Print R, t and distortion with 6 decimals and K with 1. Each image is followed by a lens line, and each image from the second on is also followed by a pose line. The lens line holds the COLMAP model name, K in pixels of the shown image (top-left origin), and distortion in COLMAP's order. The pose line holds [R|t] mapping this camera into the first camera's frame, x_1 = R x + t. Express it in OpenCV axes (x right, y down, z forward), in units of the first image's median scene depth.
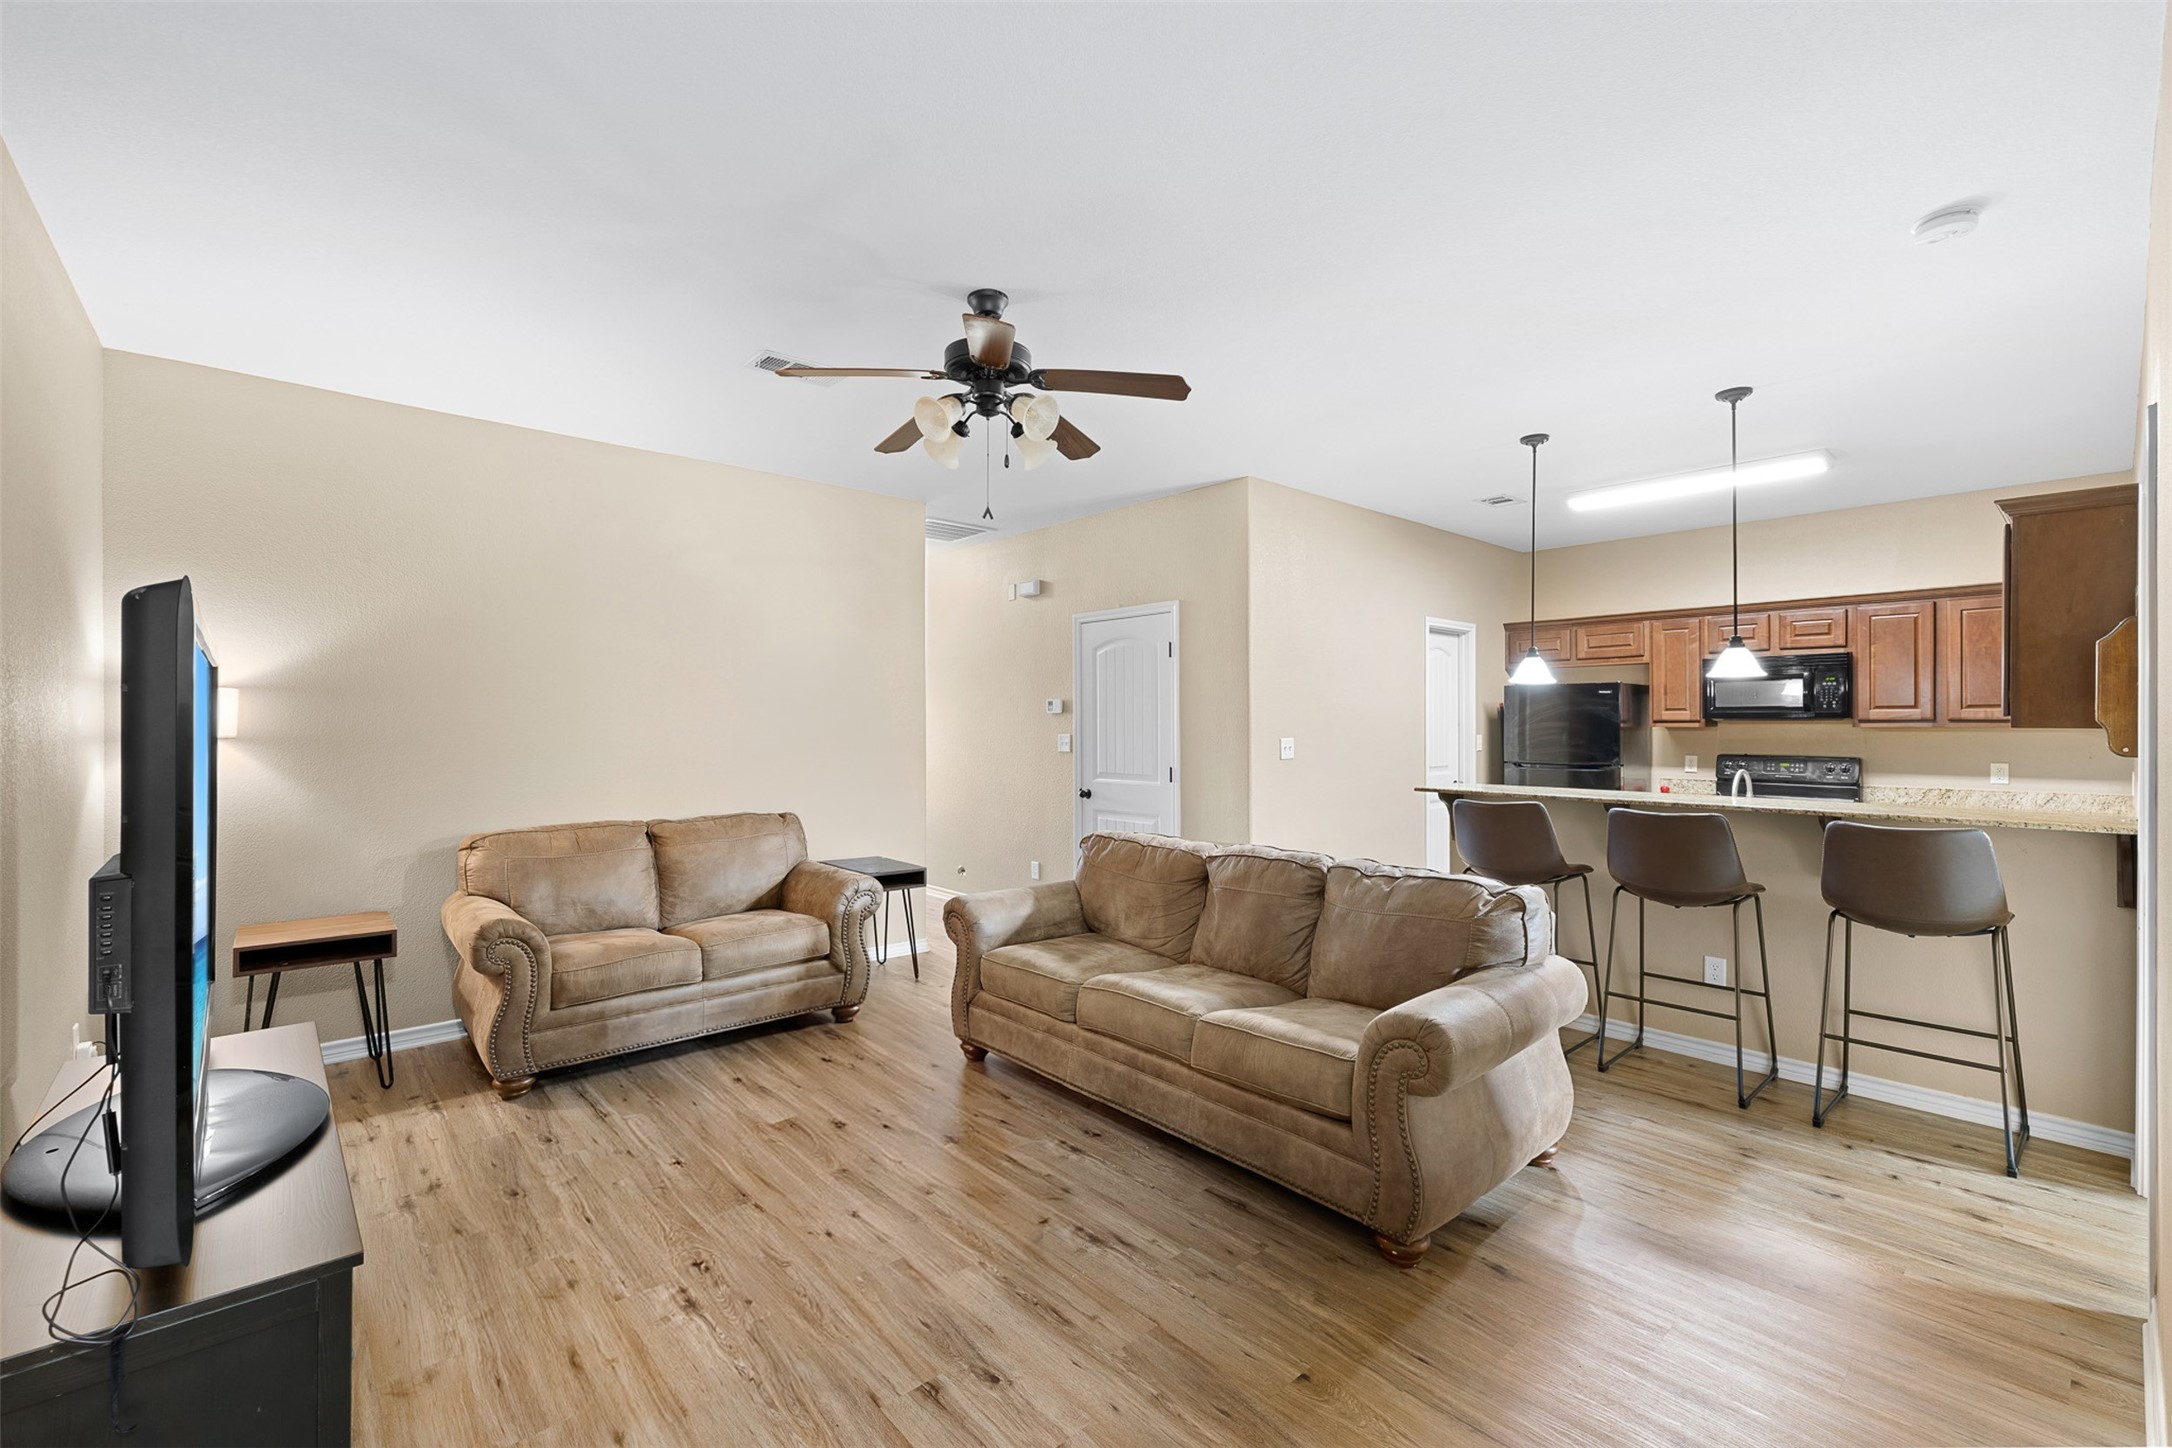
lens RADIAL K [[919.8, 0, 1087.4], [0, 919.8, 721.5], [0, 0, 1]] dist [0.004738, -0.000153]
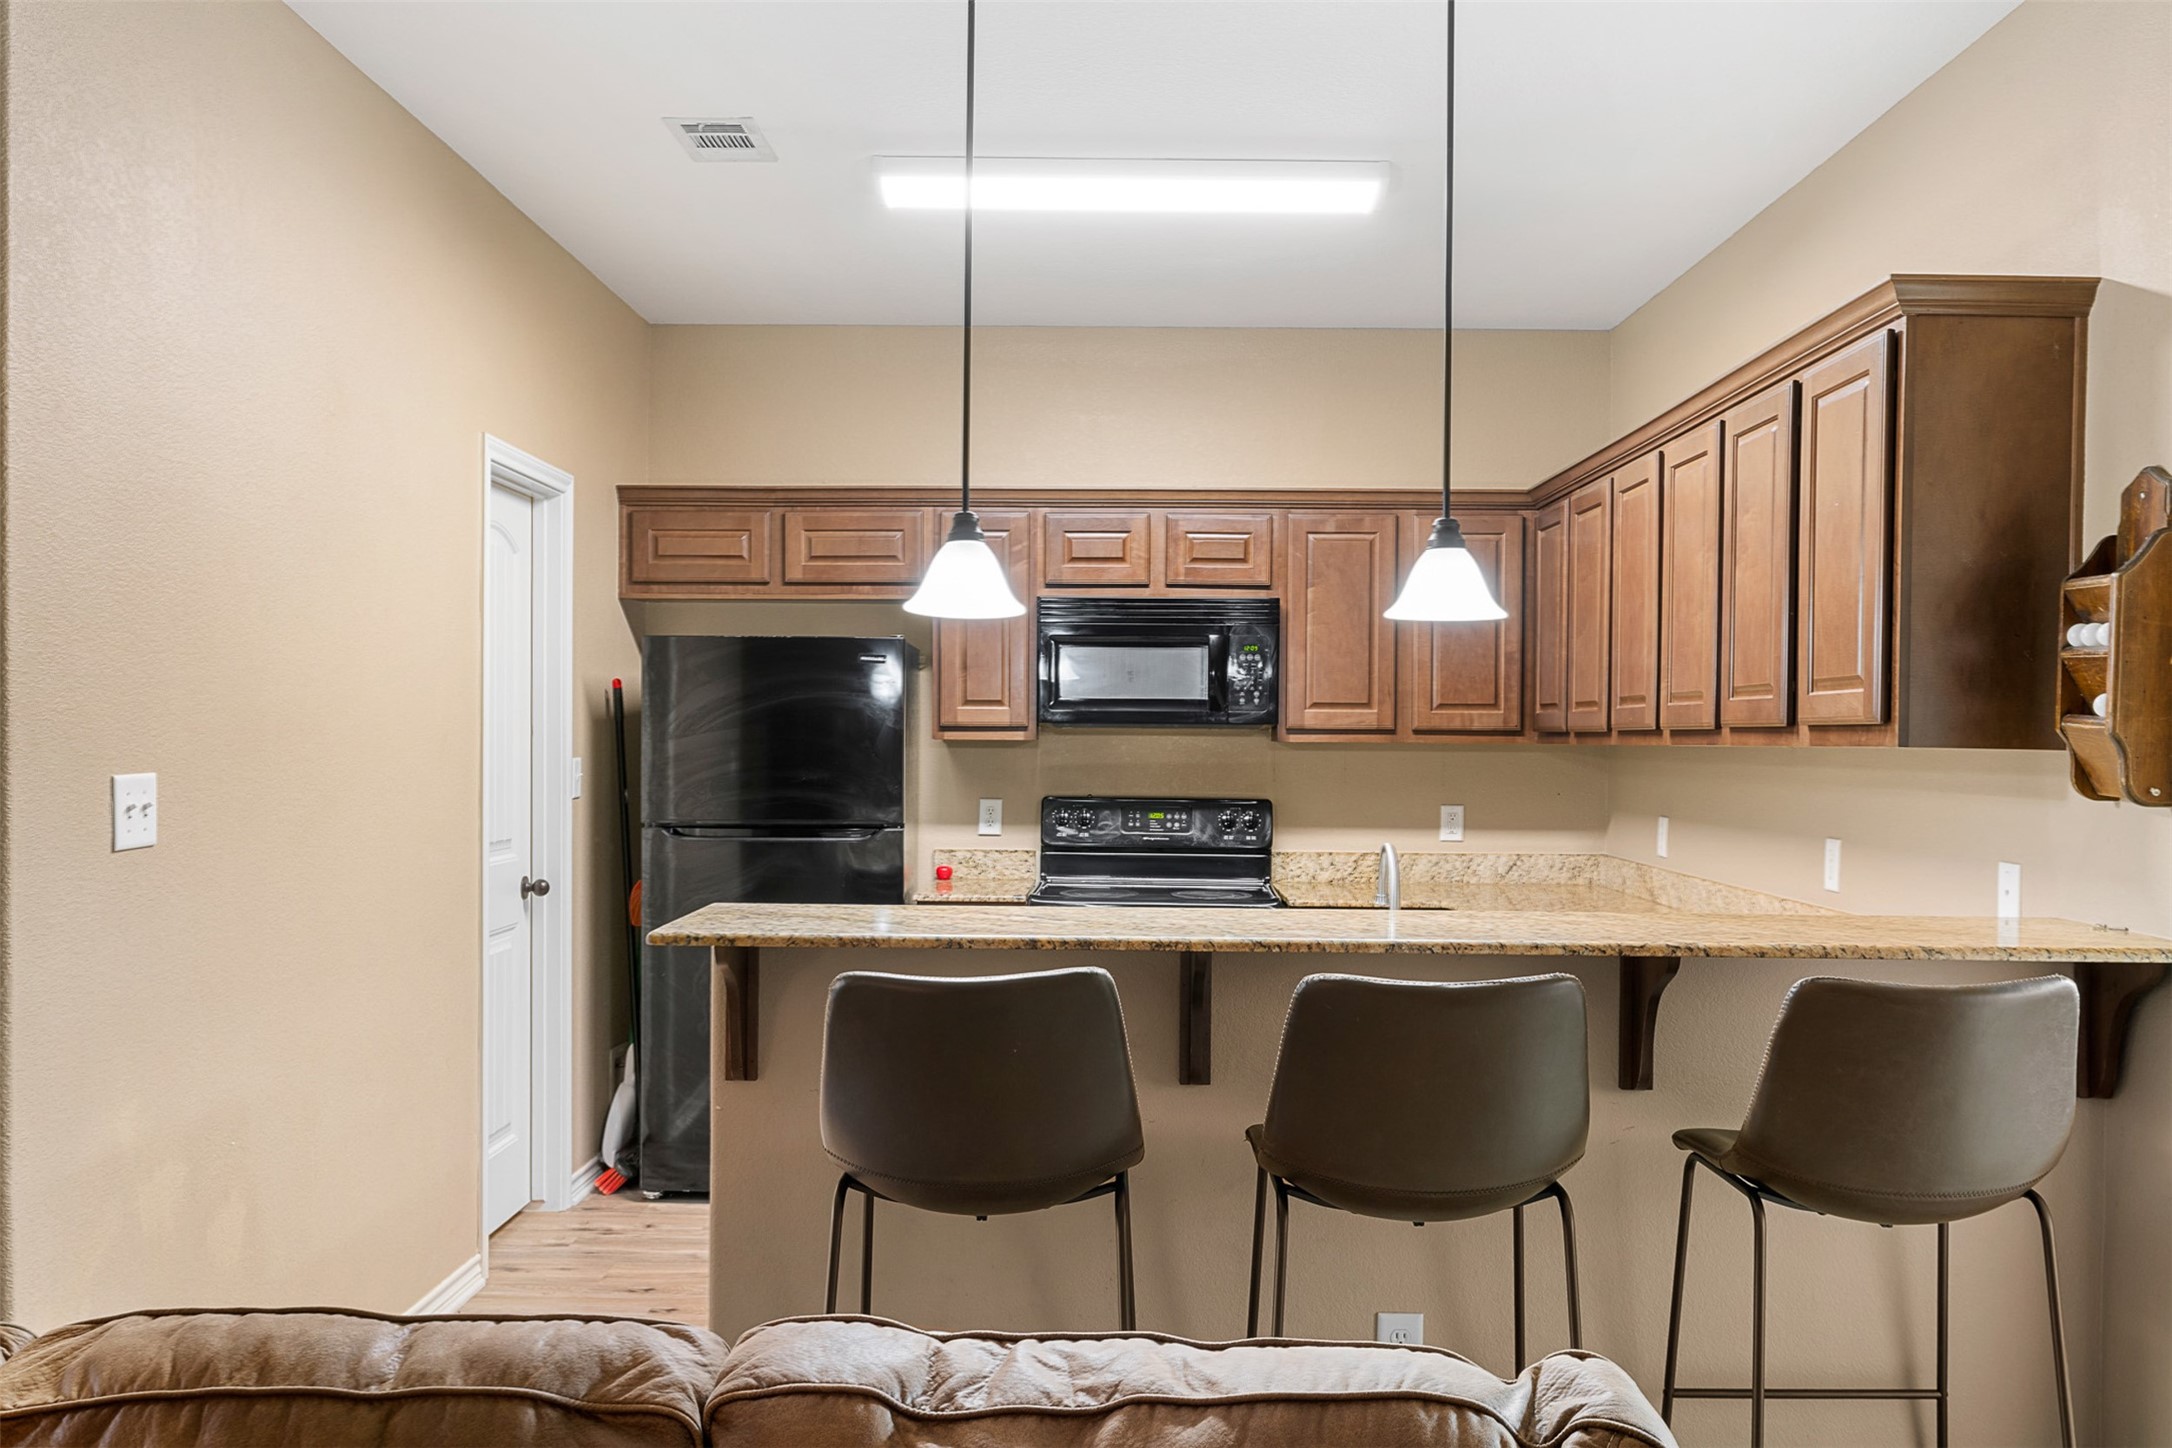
lens RADIAL K [[1791.8, 0, 1107.9], [0, 1791.8, 753.1], [0, 0, 1]] dist [-0.013189, 0.016861]
pose [[0.673532, -0.000756, 0.739158, 0.011327], [-0.010566, 0.999887, 0.010650, 0.002407], [-0.739083, -0.014984, 0.673448, 0.377992]]
